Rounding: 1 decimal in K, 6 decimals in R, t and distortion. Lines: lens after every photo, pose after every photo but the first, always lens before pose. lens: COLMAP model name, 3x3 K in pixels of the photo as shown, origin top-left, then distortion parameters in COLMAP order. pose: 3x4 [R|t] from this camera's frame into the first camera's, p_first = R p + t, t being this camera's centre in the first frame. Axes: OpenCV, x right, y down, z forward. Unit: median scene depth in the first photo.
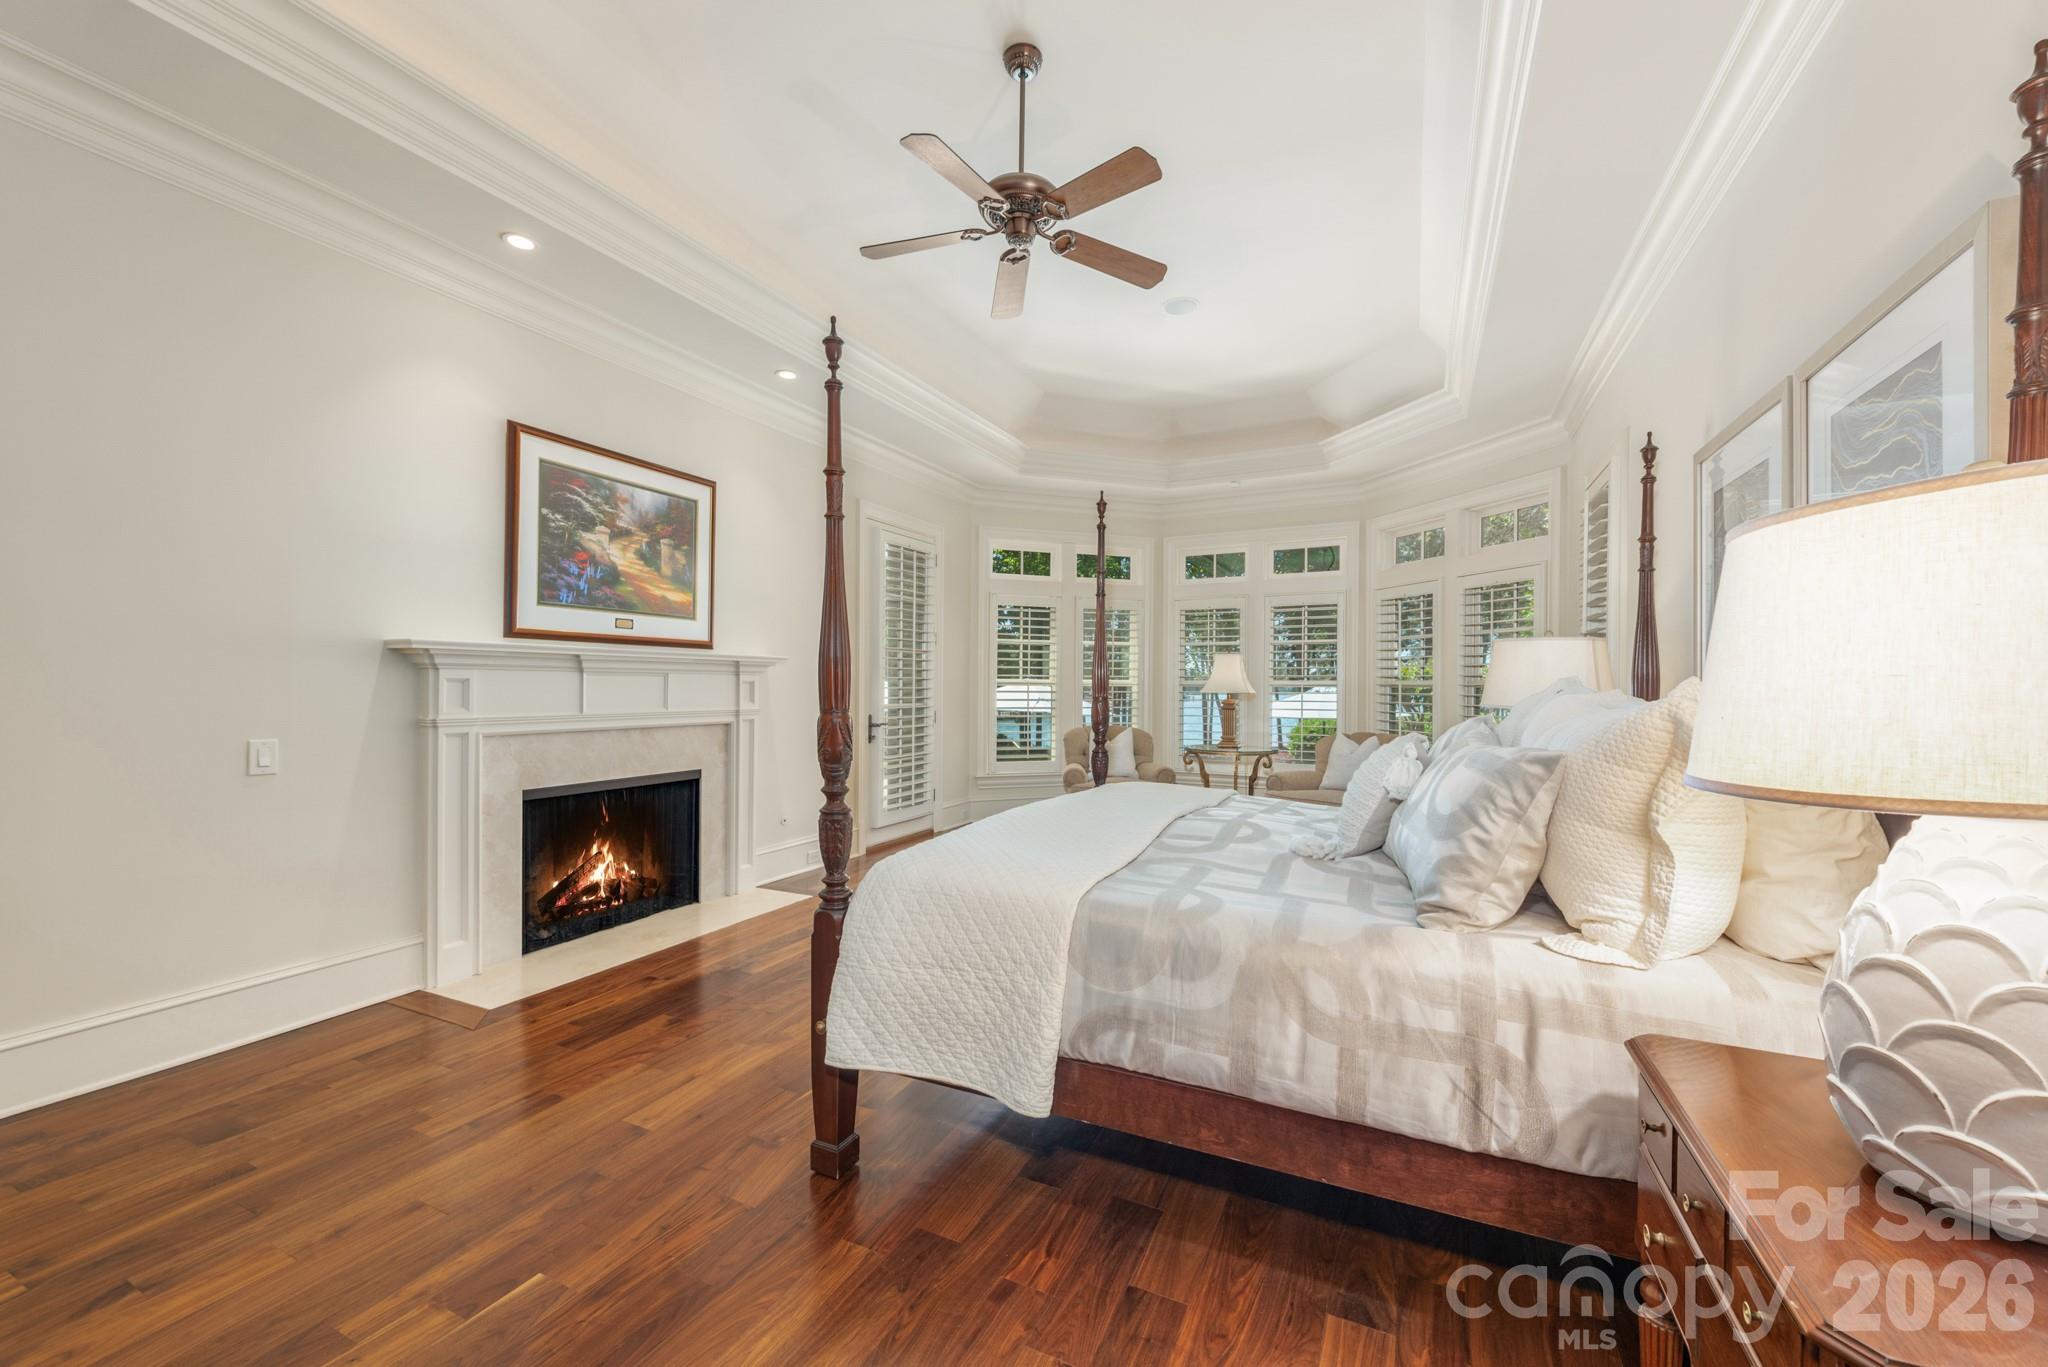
lens RADIAL K [[799.6, 0, 1034.1], [0, 799.6, 686.9], [0, 0, 1]] dist [0.016406, -0.005460]
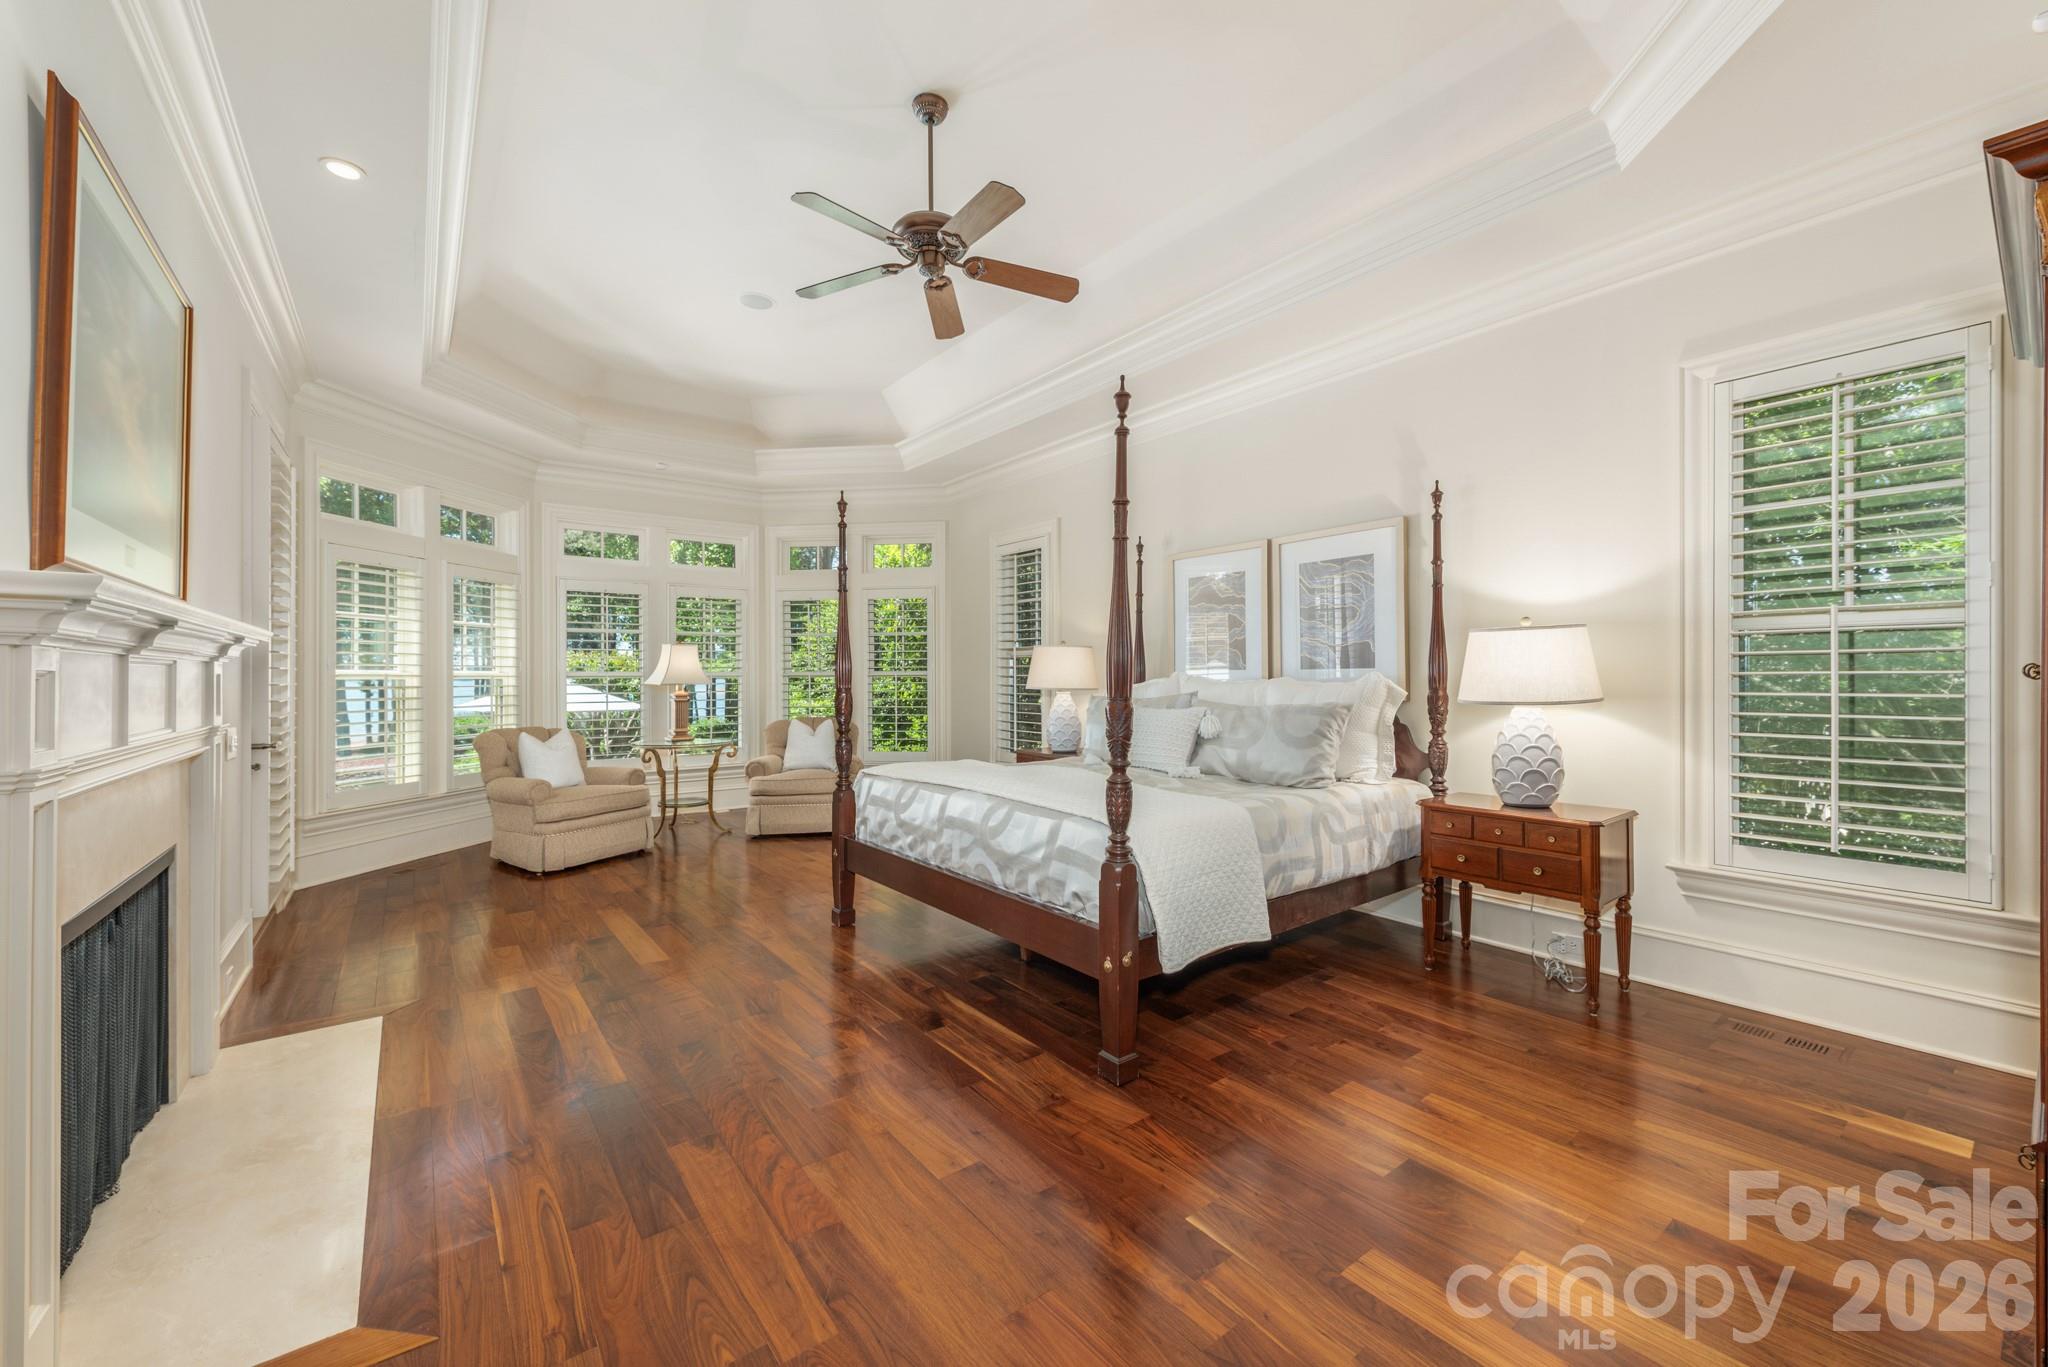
lens RADIAL K [[806.3, 0, 1036.5], [0, 806.3, 670.8], [0, 0, 1]] dist [0.009395, -0.005548]
pose [[0.442254, -0.002276, 0.896887, -1.145842], [0.008157, 0.999966, -0.001485, -0.010593], [-0.896853, 0.007972, 0.442258, 0.471216]]
